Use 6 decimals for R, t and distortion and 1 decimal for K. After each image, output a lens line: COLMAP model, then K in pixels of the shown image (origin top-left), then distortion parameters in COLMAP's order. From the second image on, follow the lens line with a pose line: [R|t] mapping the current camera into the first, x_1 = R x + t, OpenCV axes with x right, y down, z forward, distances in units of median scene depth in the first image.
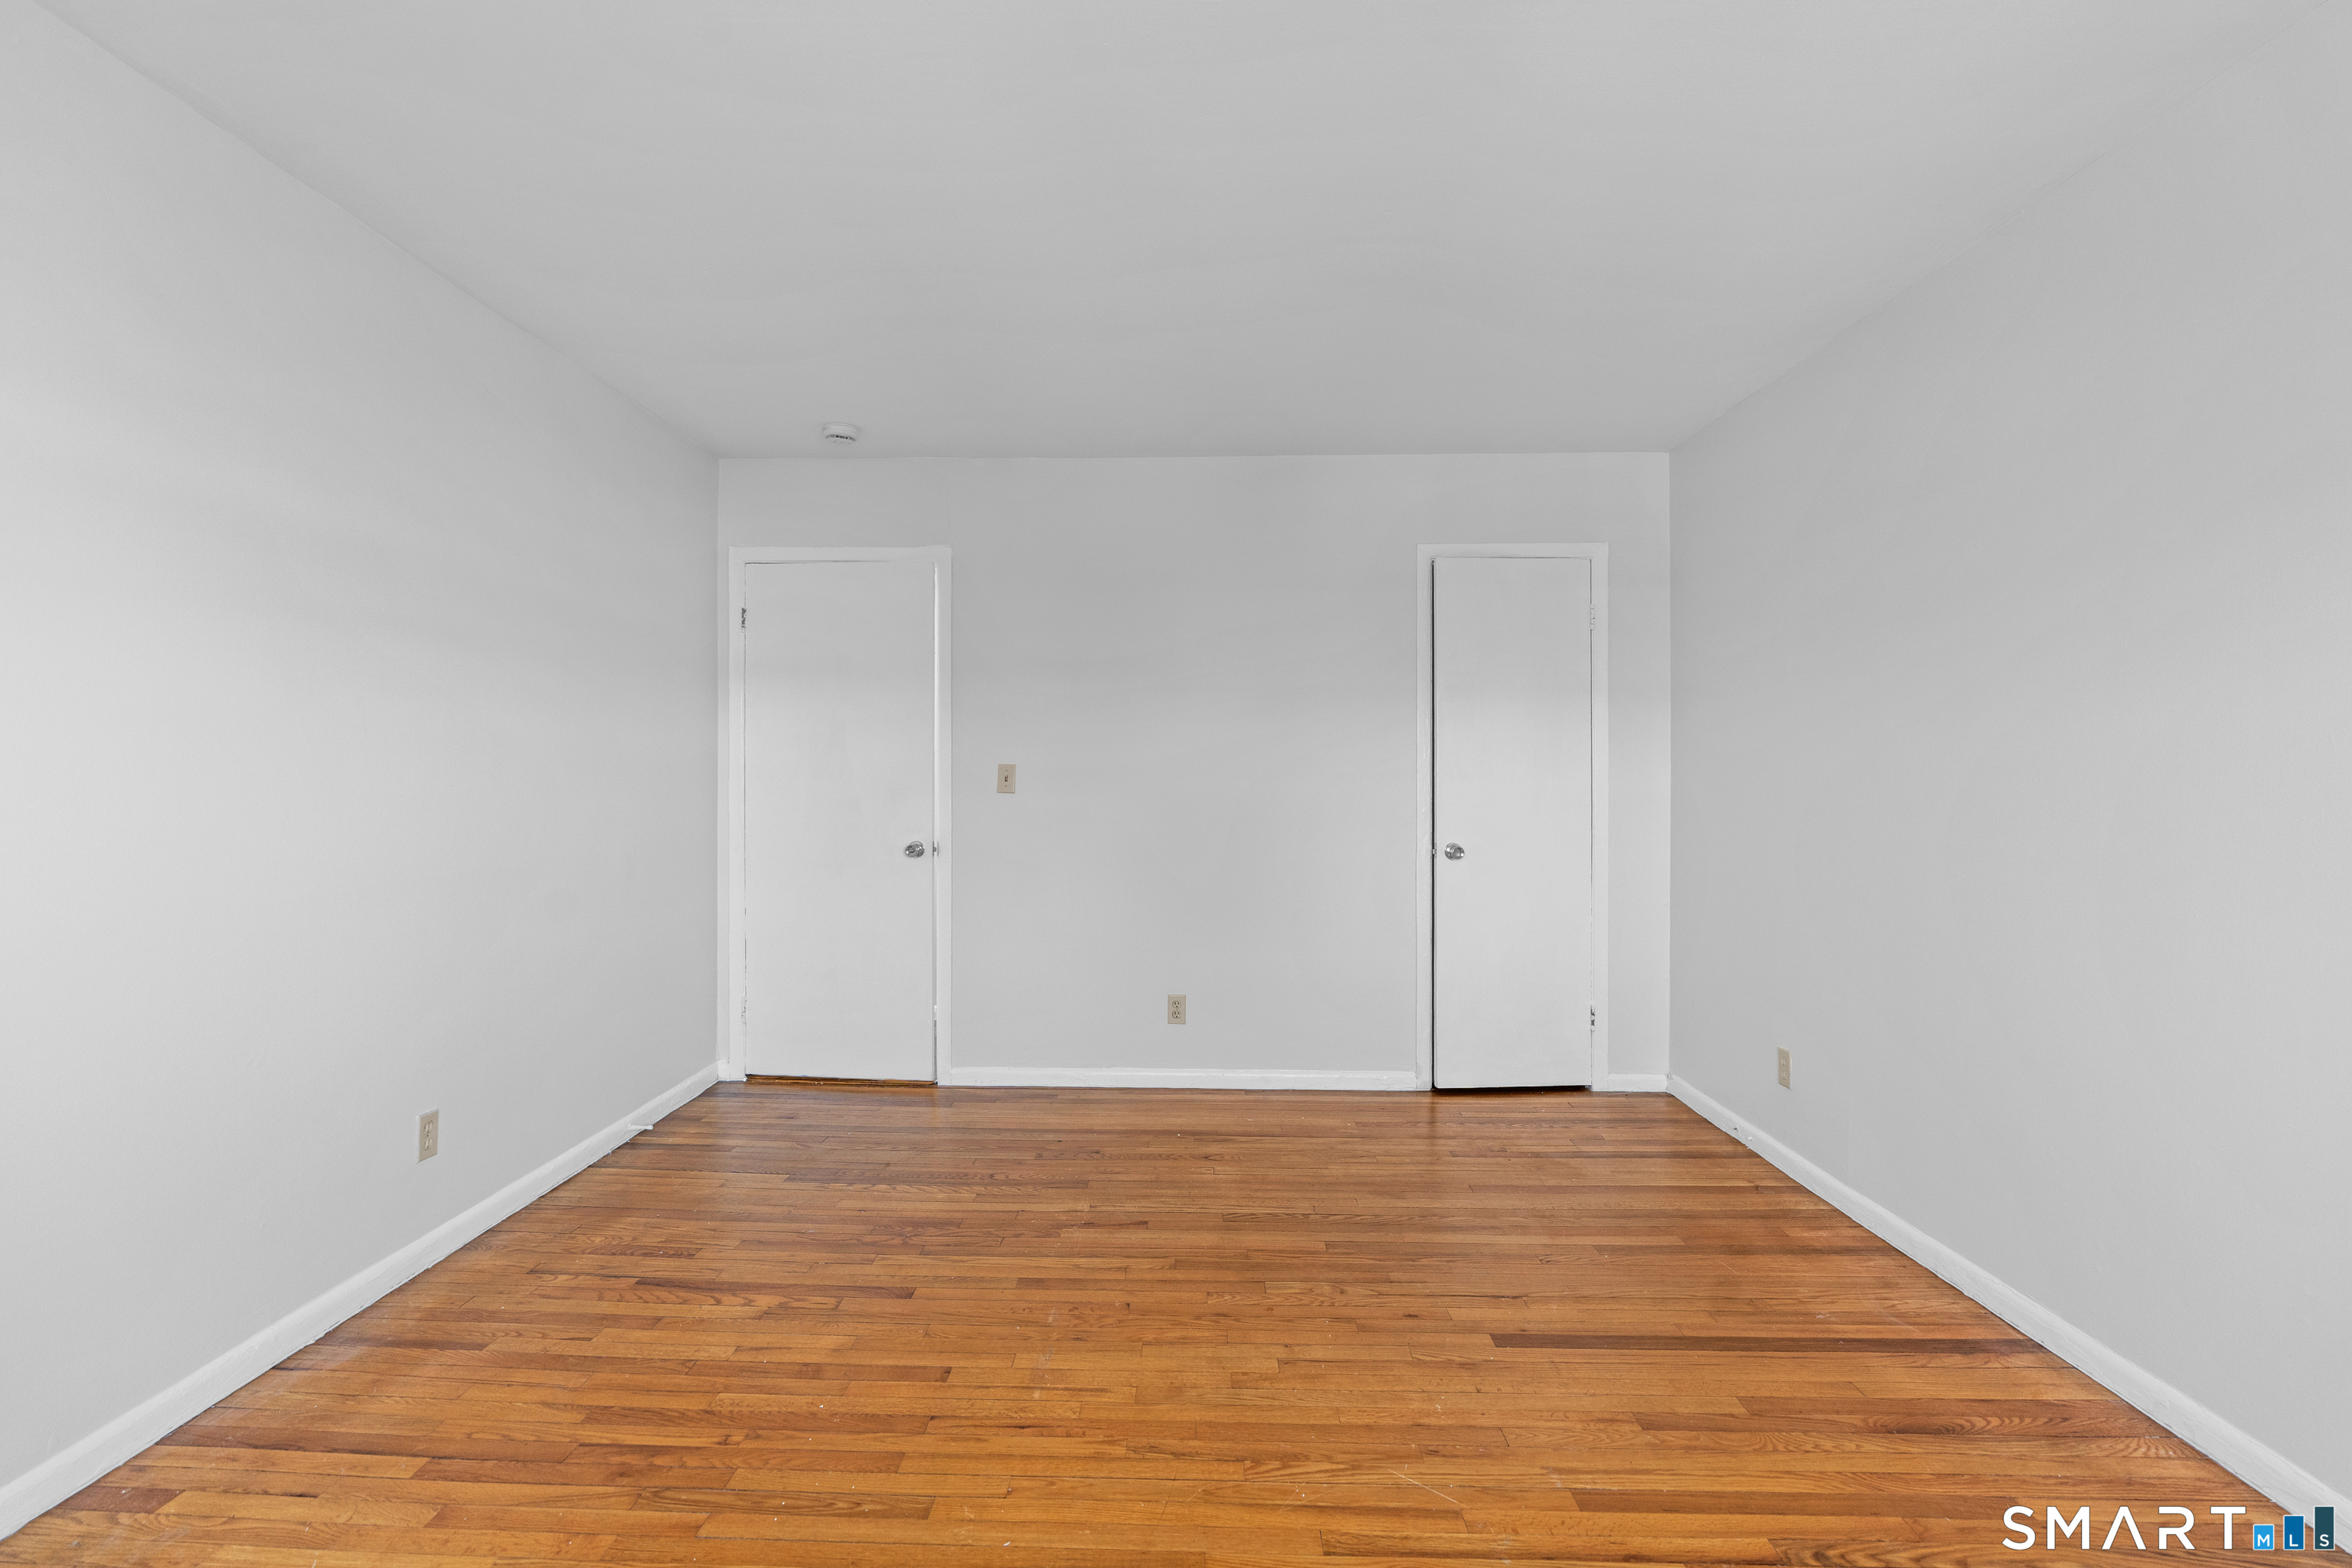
lens RADIAL K [[1077.5, 0, 1168.5], [0, 1077.5, 774.3], [0, 0, 1]] dist [-0.012374, 0.003708]
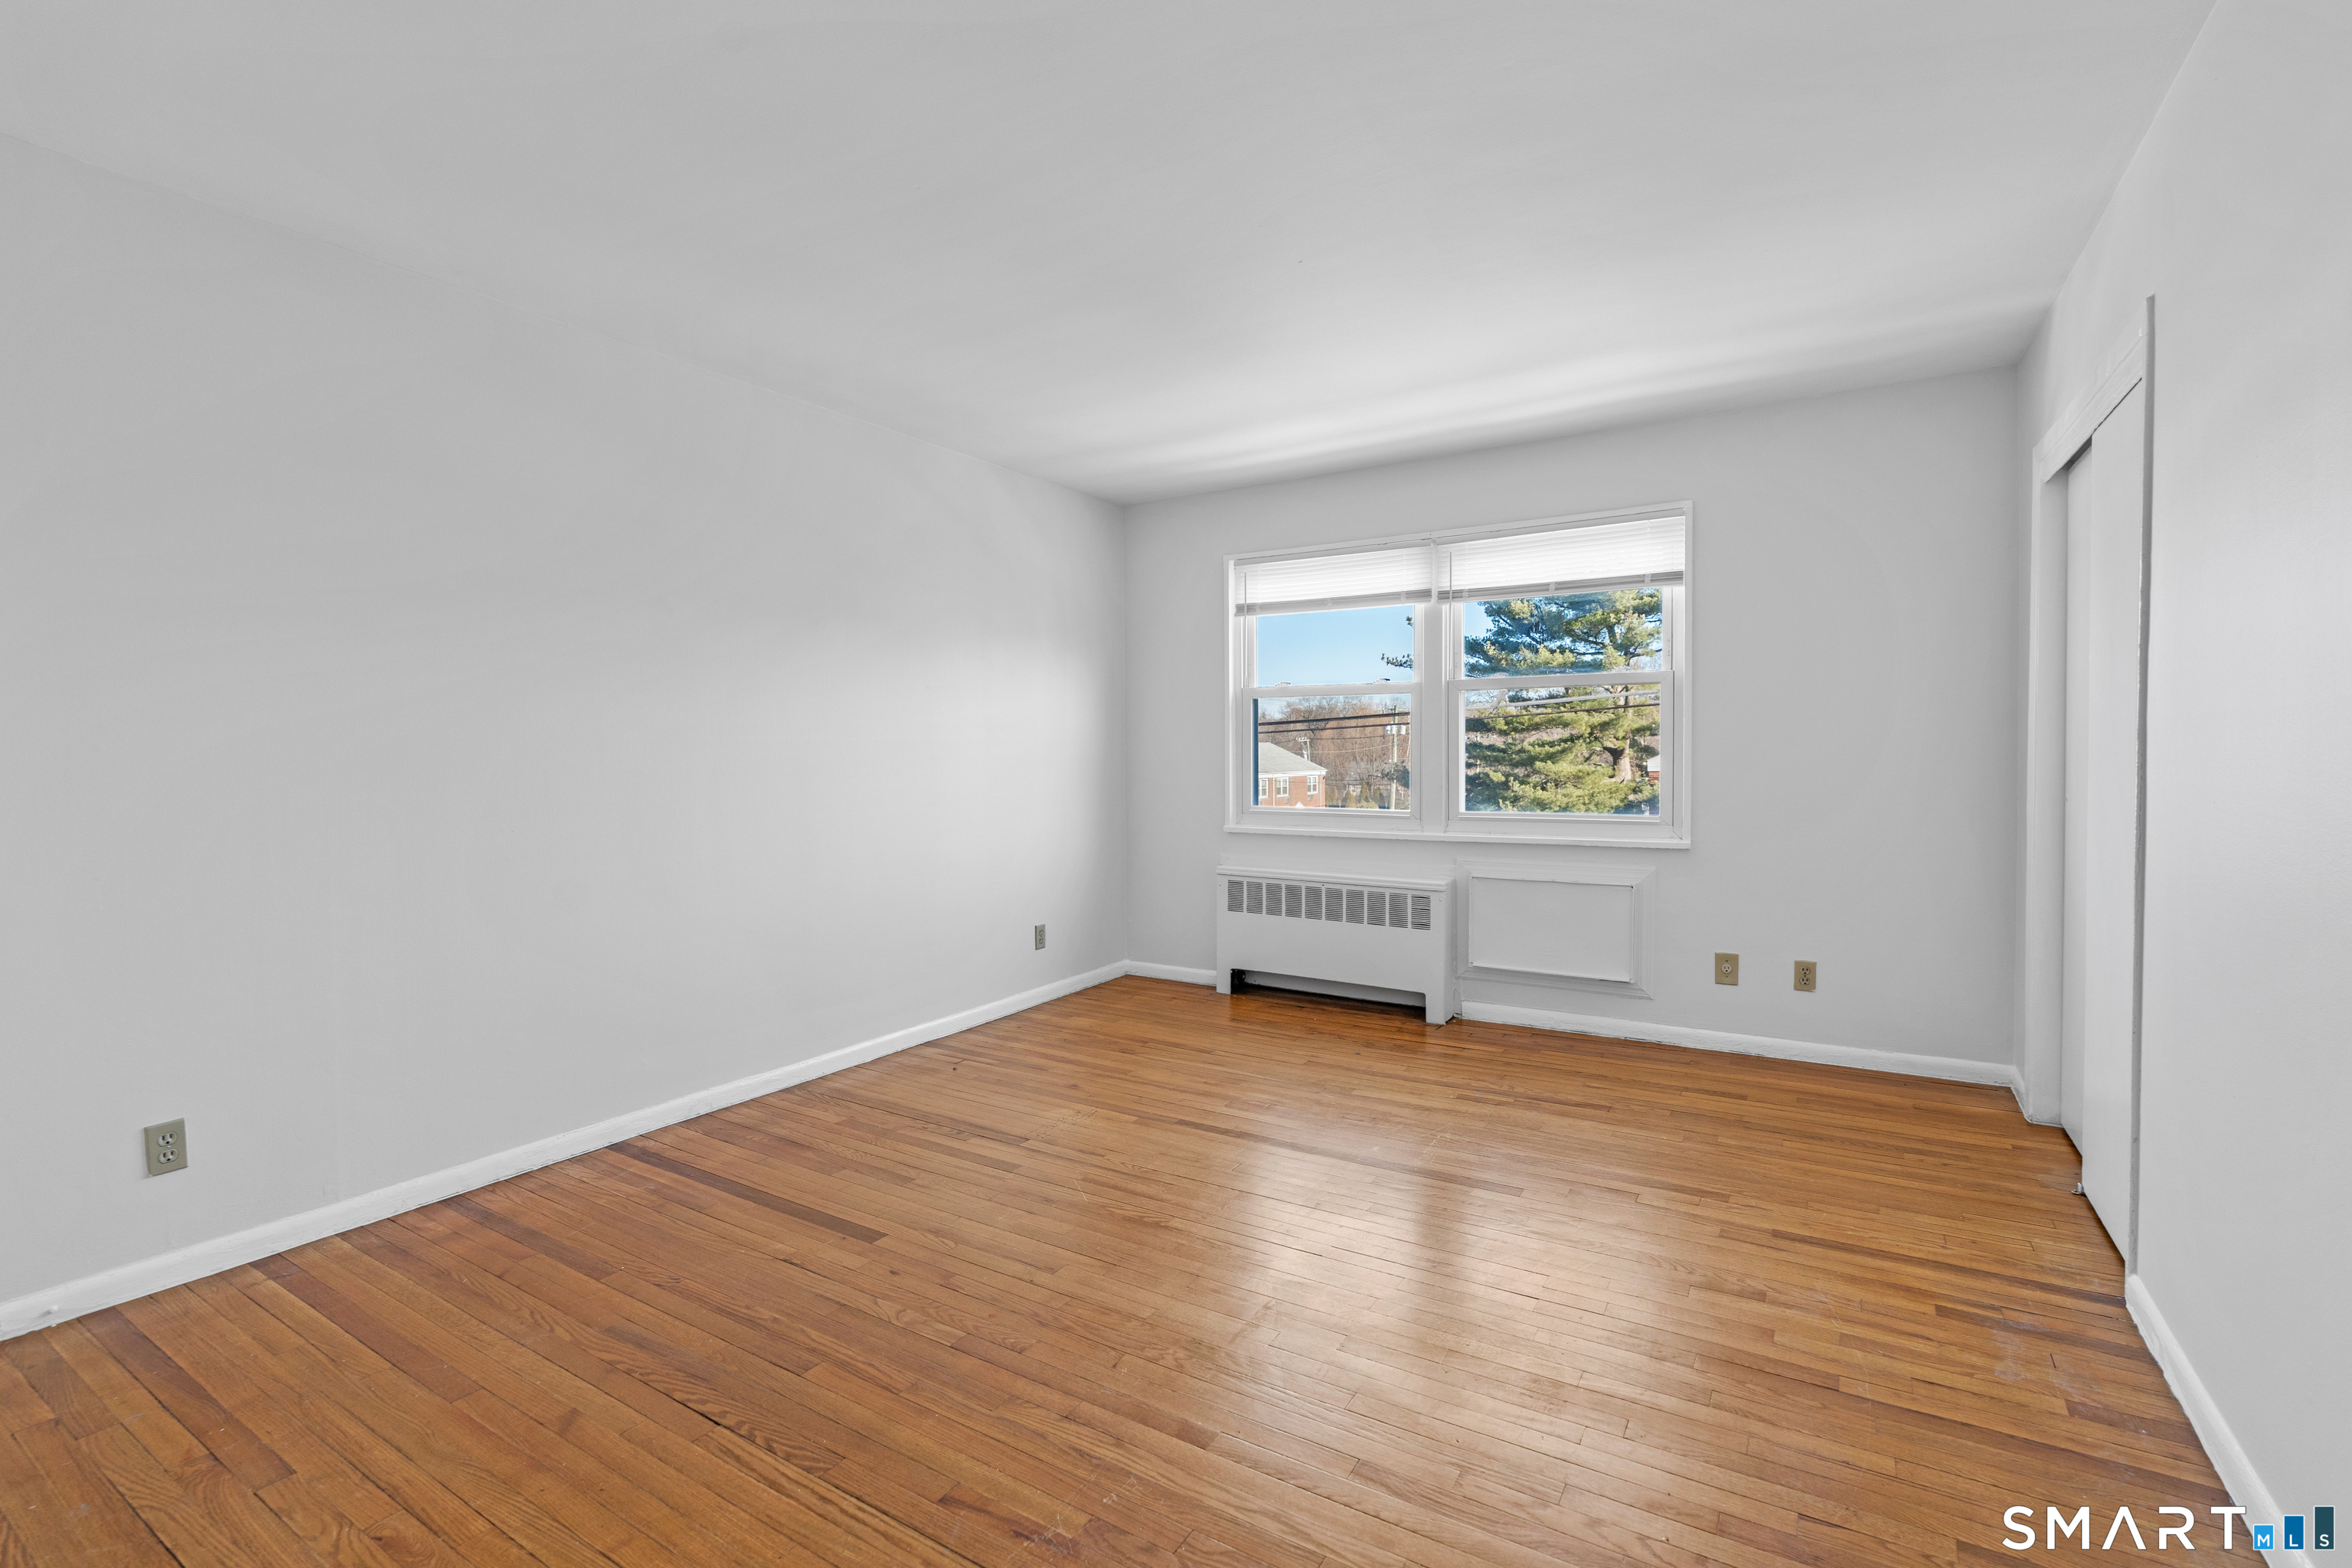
lens RADIAL K [[1077.5, 0, 1157.5], [0, 1077.5, 778.6], [0, 0, 1]] dist [-0.012374, 0.003708]
pose [[-0.858546, -0.010479, 0.512629, -0.503132], [0.004650, 0.999591, 0.028220, 0.008740], [-0.512715, 0.026612, -0.858146, 1.726903]]
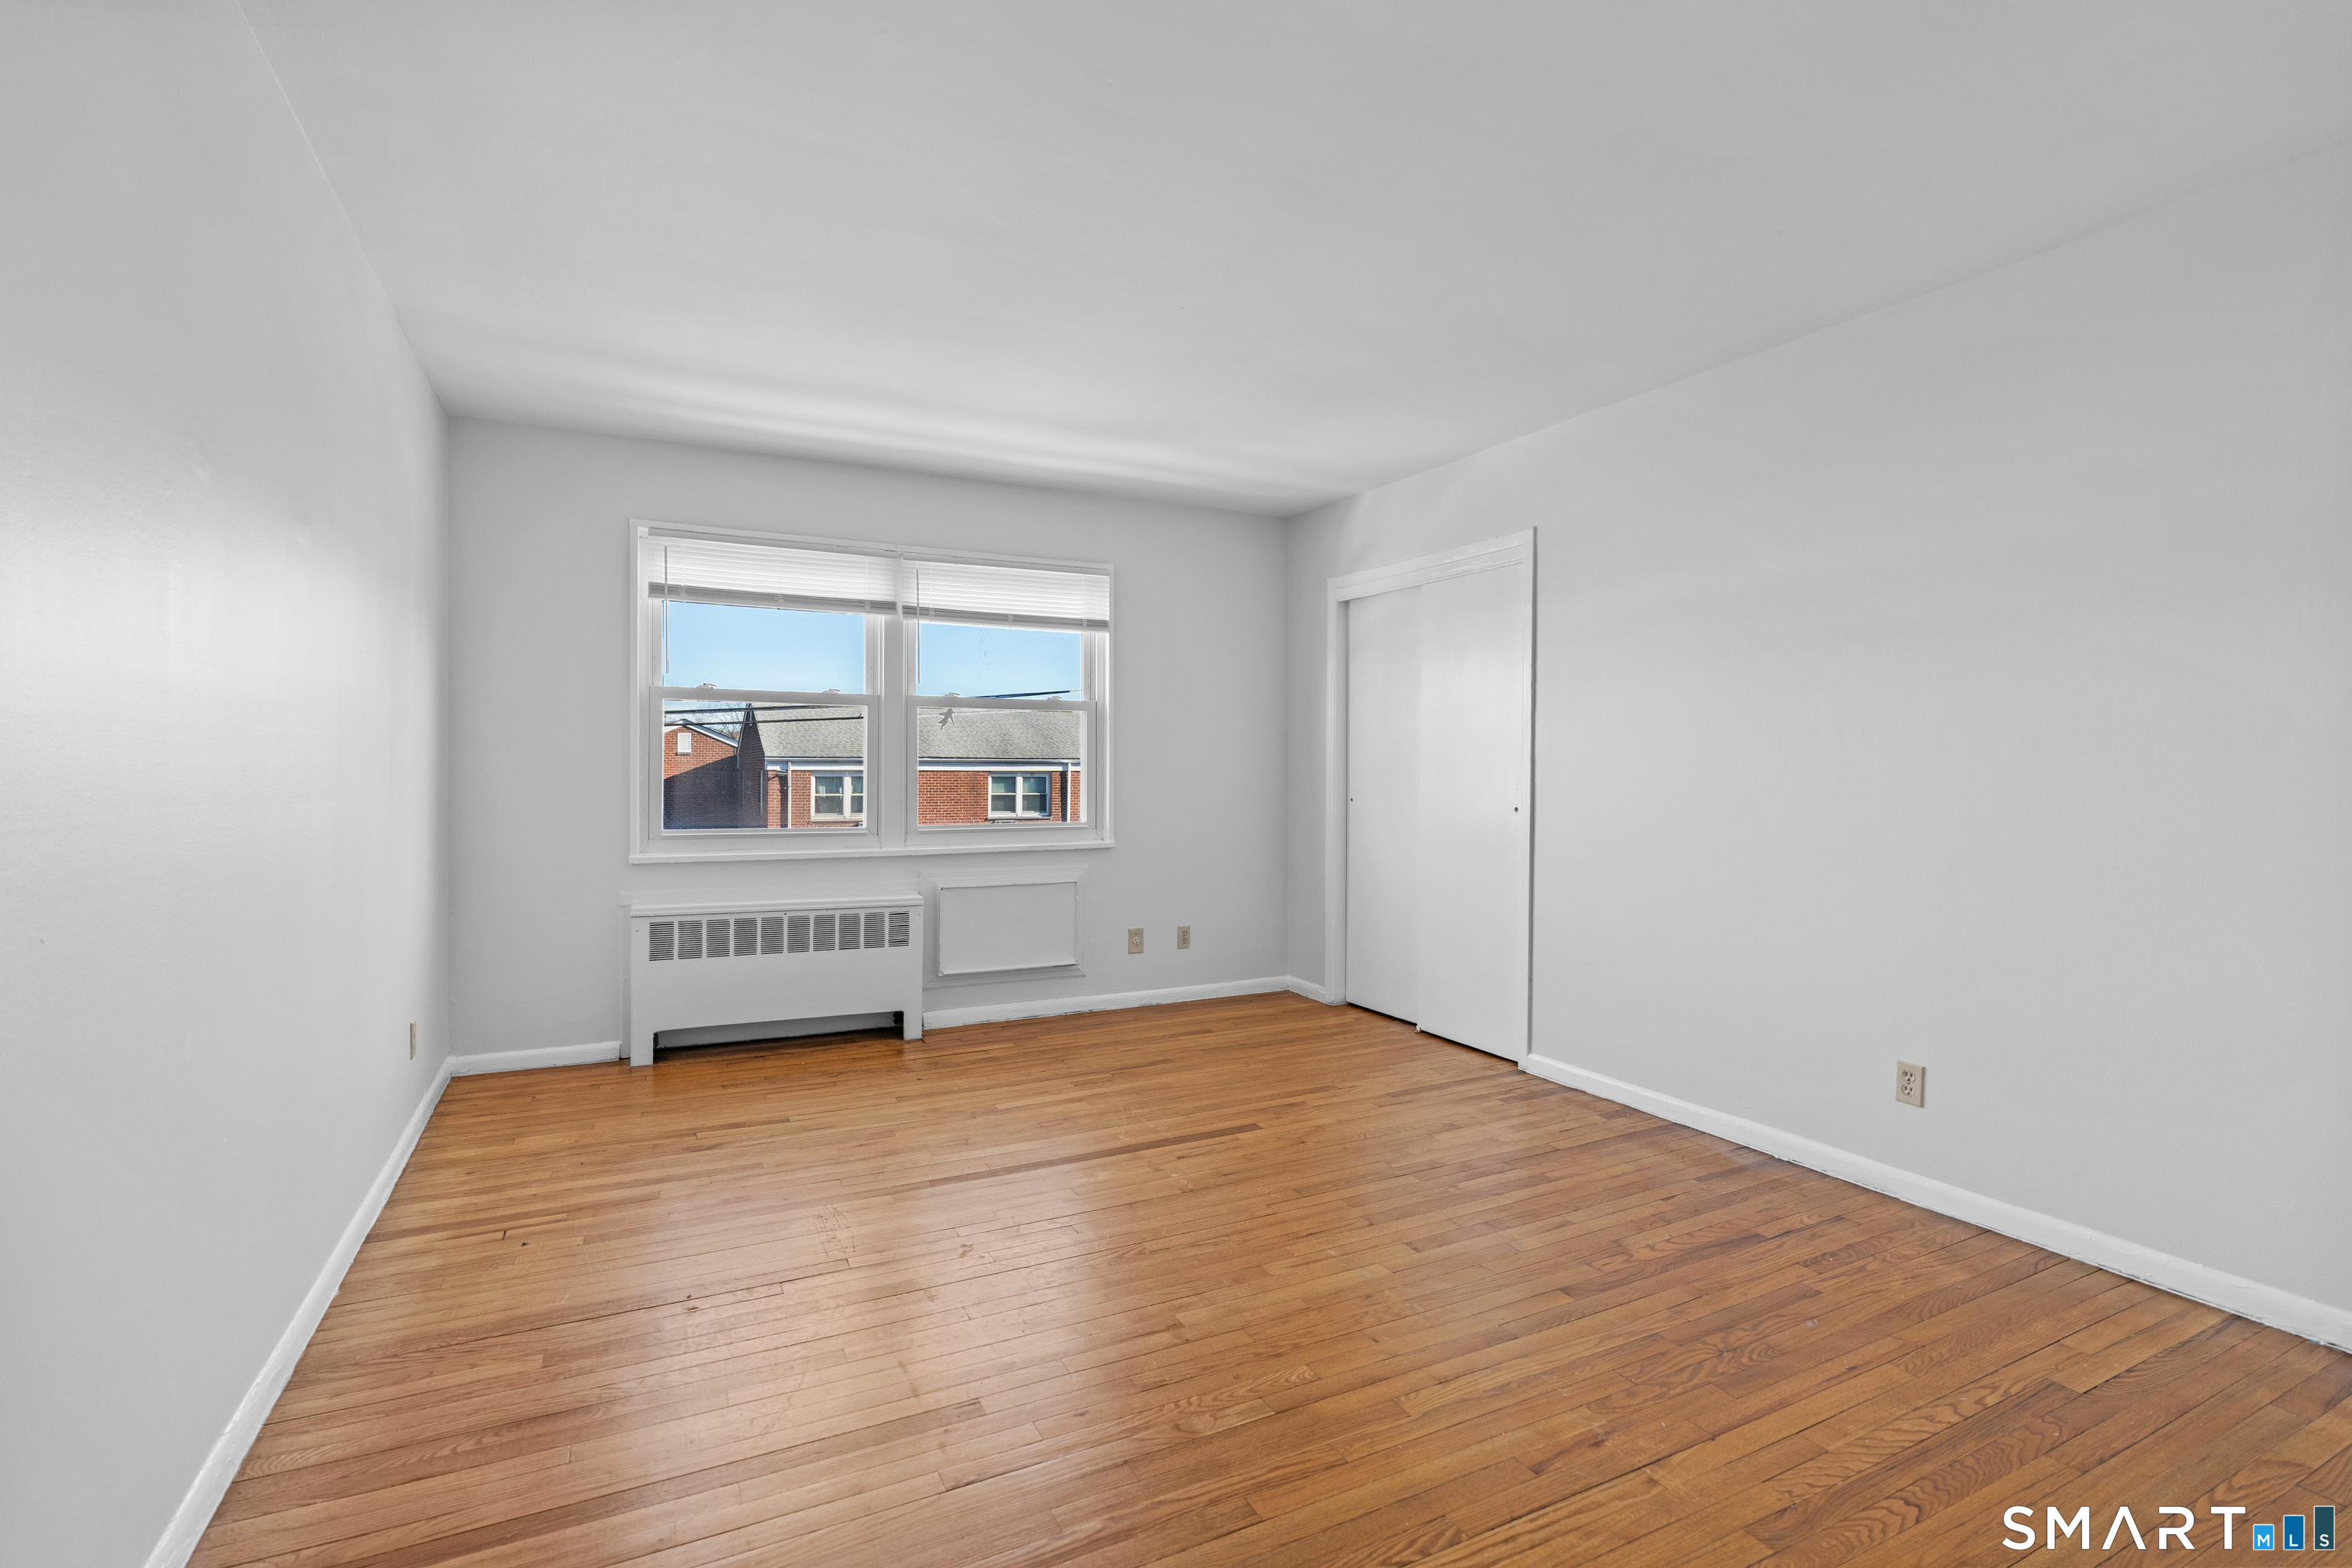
lens RADIAL K [[1077.5, 0, 1172.7], [0, 1077.5, 781.2], [0, 0, 1]] dist [-0.012374, 0.003708]
pose [[-0.875270, -0.001365, -0.483632, 0.556961], [-0.008281, 0.999892, 0.012164, 0.016895], [0.483563, 0.014652, -0.875187, 1.728534]]
